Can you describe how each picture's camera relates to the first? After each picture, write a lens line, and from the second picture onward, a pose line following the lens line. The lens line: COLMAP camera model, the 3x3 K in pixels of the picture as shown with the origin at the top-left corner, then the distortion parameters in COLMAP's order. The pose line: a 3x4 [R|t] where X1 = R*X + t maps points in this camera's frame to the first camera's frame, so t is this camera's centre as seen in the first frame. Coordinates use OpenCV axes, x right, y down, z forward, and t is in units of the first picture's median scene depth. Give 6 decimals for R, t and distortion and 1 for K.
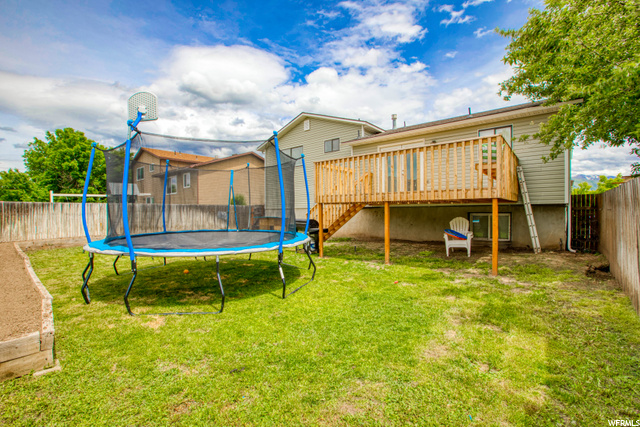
lens RADIAL K [[297.8, 0, 324.4], [0, 297.8, 211.7], [0, 0, 1]] dist [-0.029482, 0.000921]
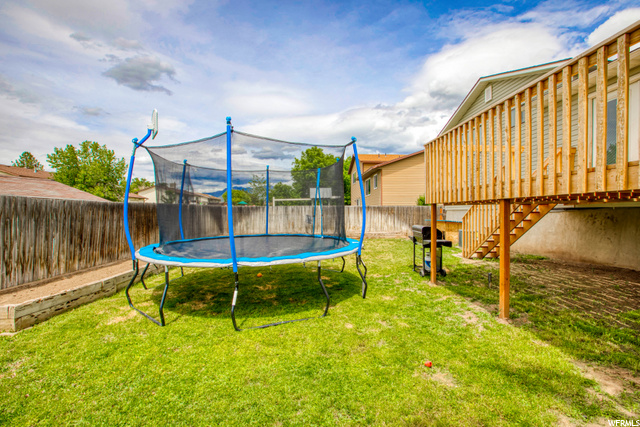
lens RADIAL K [[297.8, 0, 324.4], [0, 297.8, 211.7], [0, 0, 1]] dist [-0.029482, 0.000921]
pose [[0.672042, 0.001964, -0.740510, 0.258158], [0.000288, 0.999996, 0.002913, -0.009265], [0.740513, -0.002171, 0.672039, 0.286120]]
